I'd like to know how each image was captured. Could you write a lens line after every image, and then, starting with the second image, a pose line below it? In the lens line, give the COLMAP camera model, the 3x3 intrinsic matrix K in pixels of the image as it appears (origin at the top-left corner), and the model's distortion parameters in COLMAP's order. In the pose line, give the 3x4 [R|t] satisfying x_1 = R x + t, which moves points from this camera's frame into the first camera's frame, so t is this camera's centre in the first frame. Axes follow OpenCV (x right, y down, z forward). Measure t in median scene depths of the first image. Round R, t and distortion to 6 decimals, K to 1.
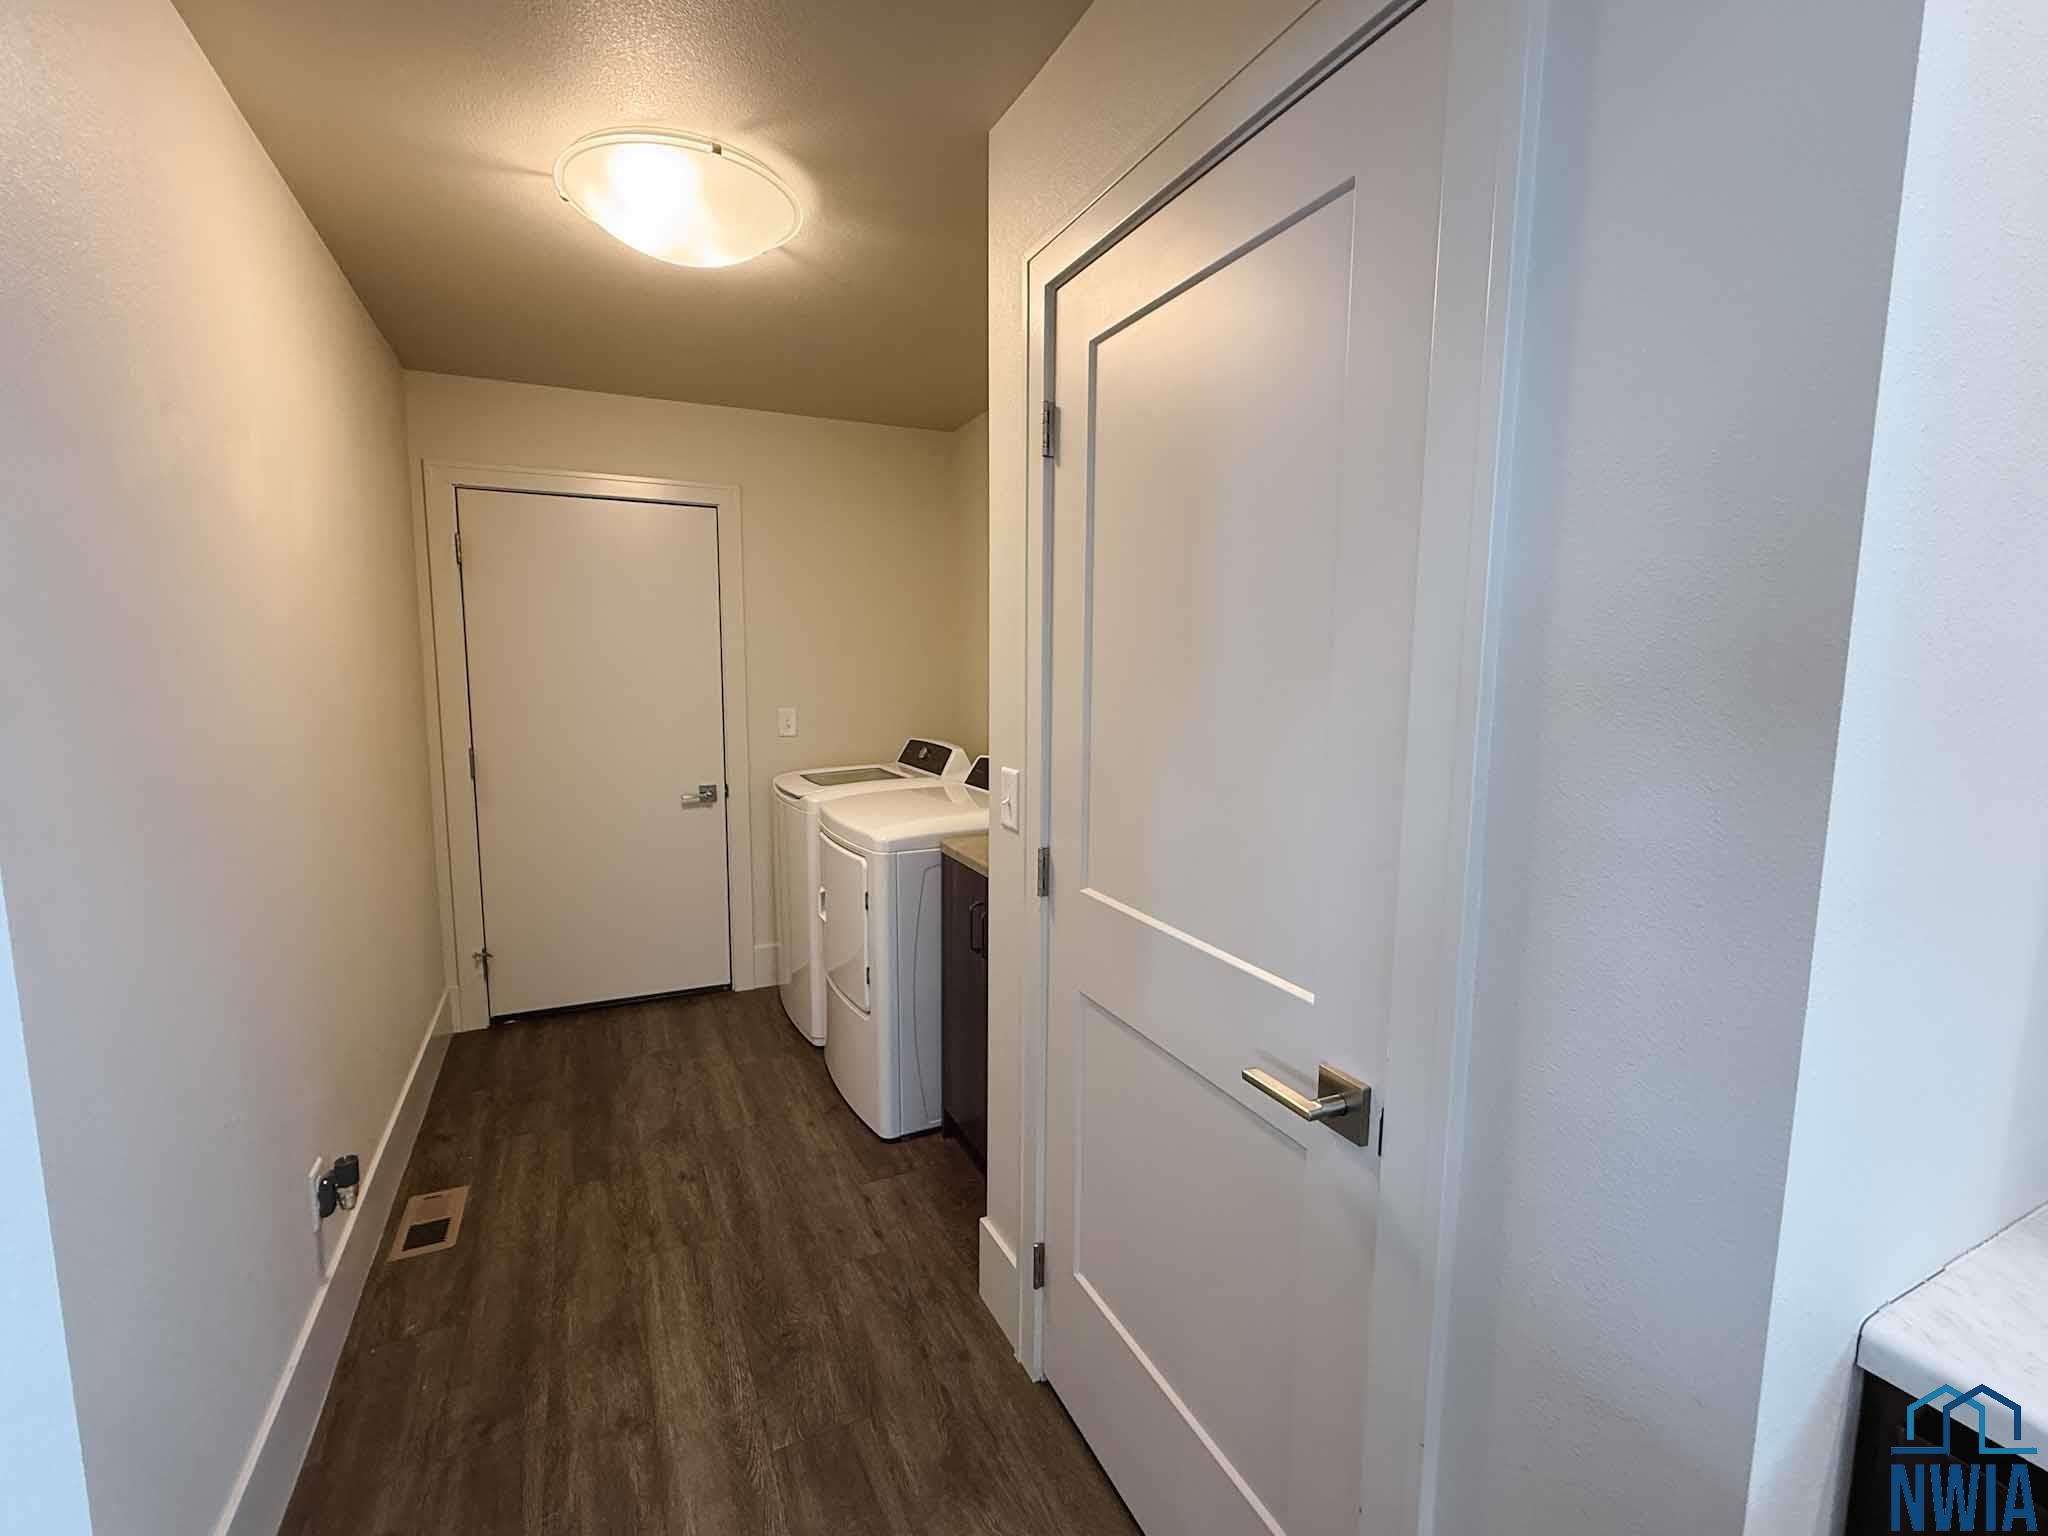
lens RADIAL K [[886.7, 0, 1021.9], [0, 886.7, 769.1], [0, 0, 1]] dist [-0.003666, -0.000684]
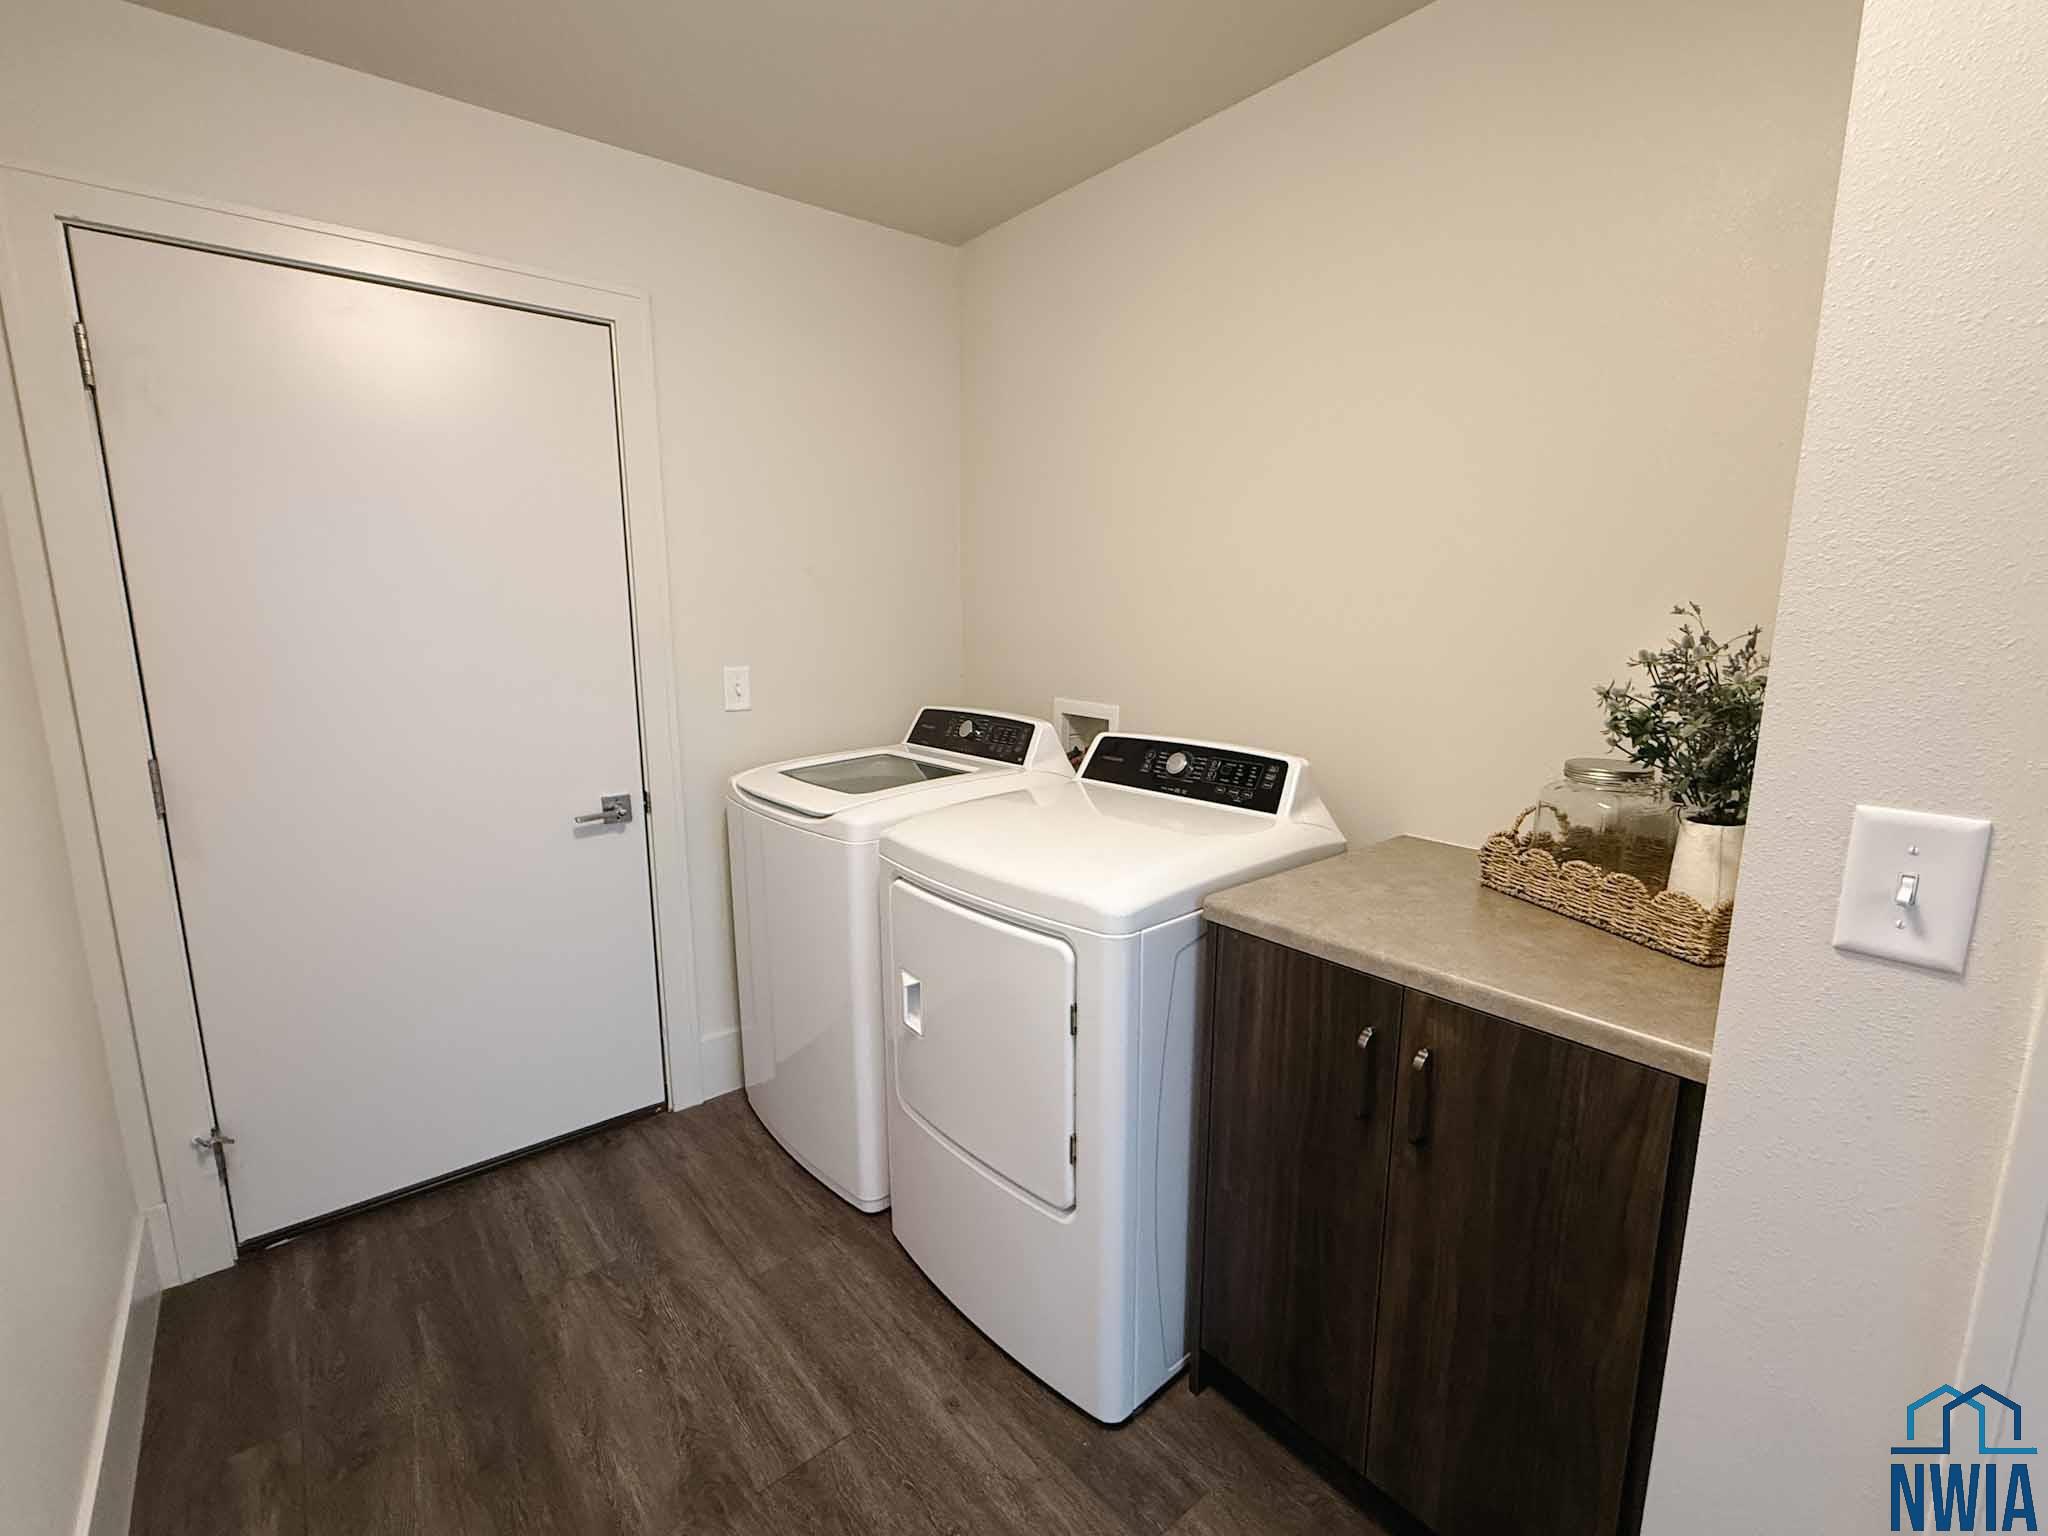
lens RADIAL K [[886.7, 0, 1021.9], [0, 886.7, 765.0], [0, 0, 1]] dist [-0.003666, -0.000684]
pose [[0.969378, -0.049524, 0.240529, -0.255962], [0.036858, 0.997700, 0.056881, -0.030719], [-0.242793, -0.046273, 0.968974, 0.380186]]
